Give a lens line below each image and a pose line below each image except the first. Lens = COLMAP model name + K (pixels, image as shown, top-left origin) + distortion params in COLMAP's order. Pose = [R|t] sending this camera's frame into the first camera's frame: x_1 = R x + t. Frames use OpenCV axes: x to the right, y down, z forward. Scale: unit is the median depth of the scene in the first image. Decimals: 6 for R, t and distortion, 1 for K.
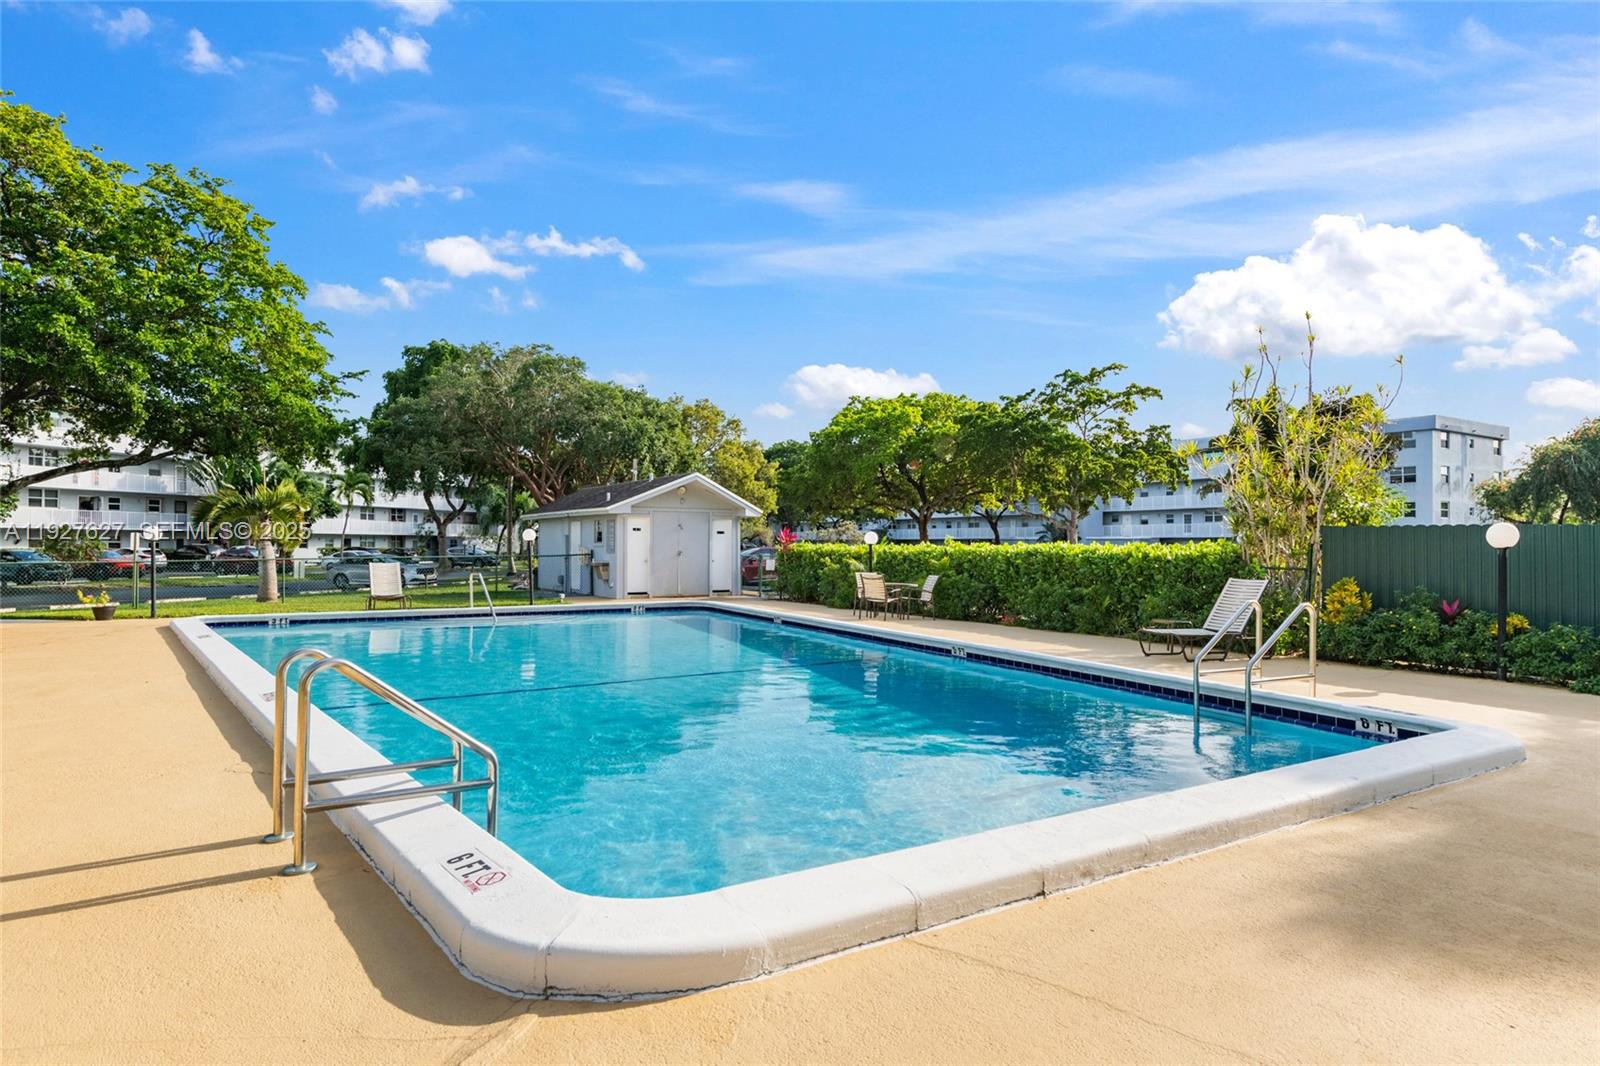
lens RADIAL K [[940.3, 0, 800.0], [0, 940.3, 533.0], [0, 0, 1]] dist [0.021917, -0.003290]
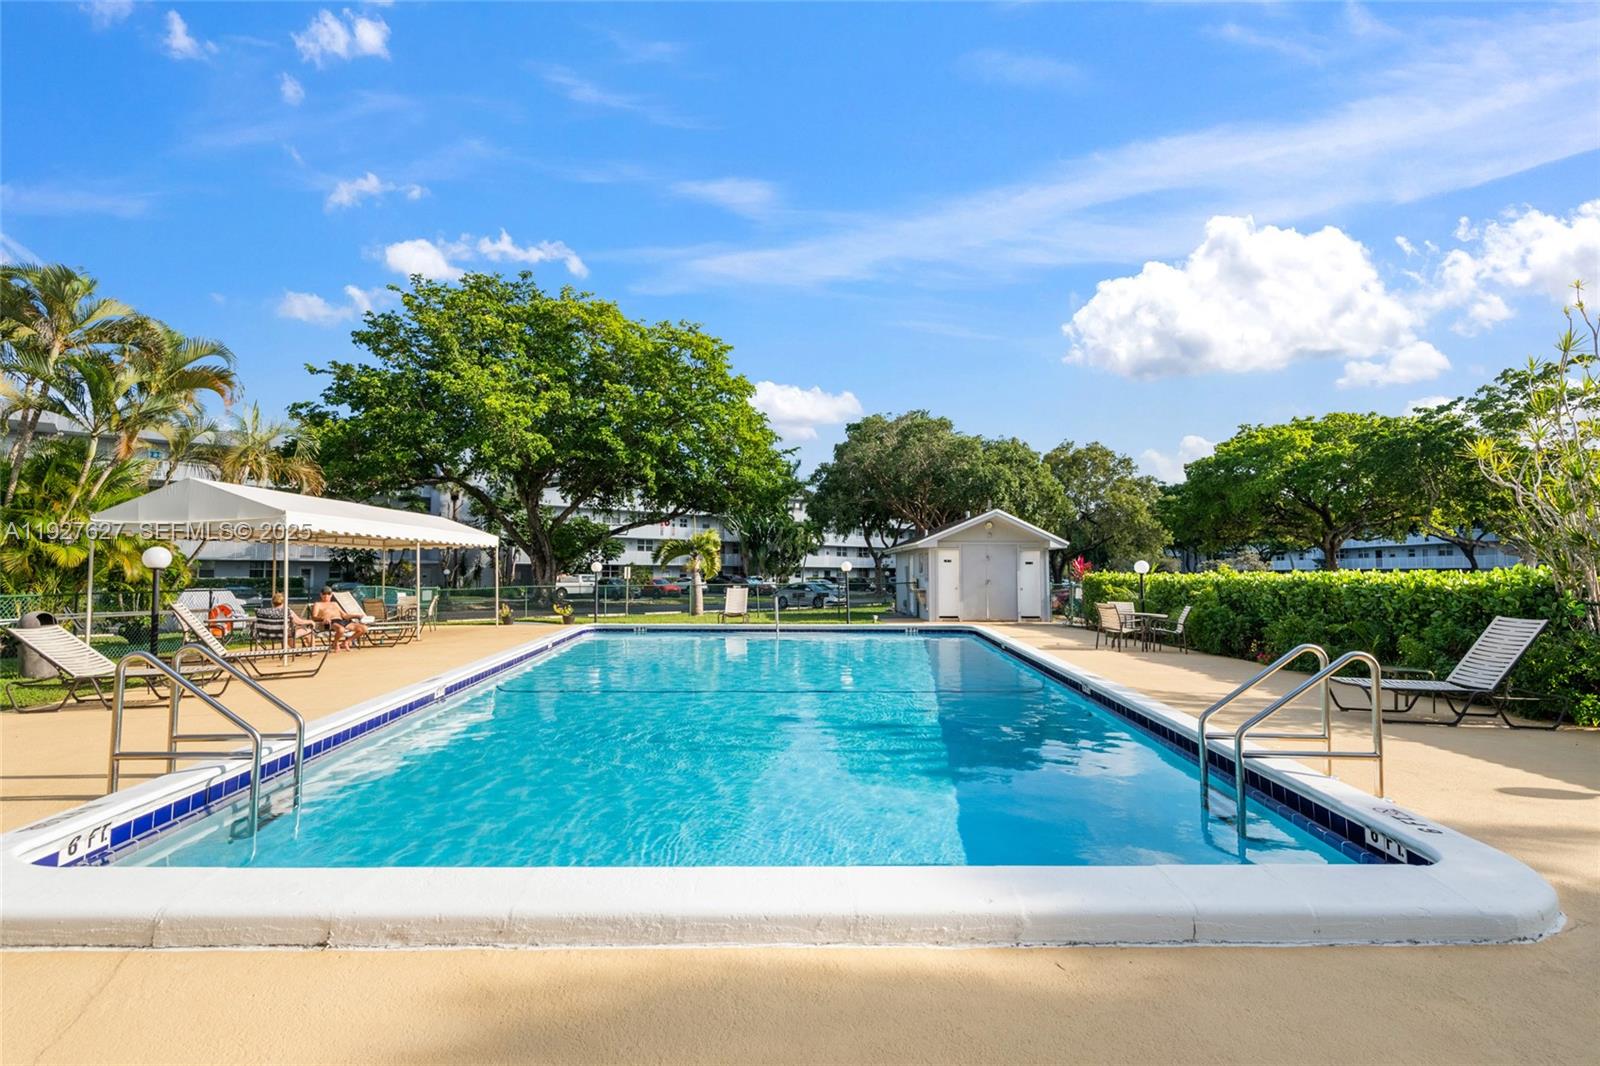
lens RADIAL K [[782.1, 0, 796.0], [0, 782.1, 519.9], [0, 0, 1]] dist [0.003694, -0.001643]
pose [[0.845280, -0.038637, -0.532925, 0.160602], [0.007250, 0.998120, -0.060864, 0.002674], [0.534275, 0.047583, 0.843971, 0.087224]]
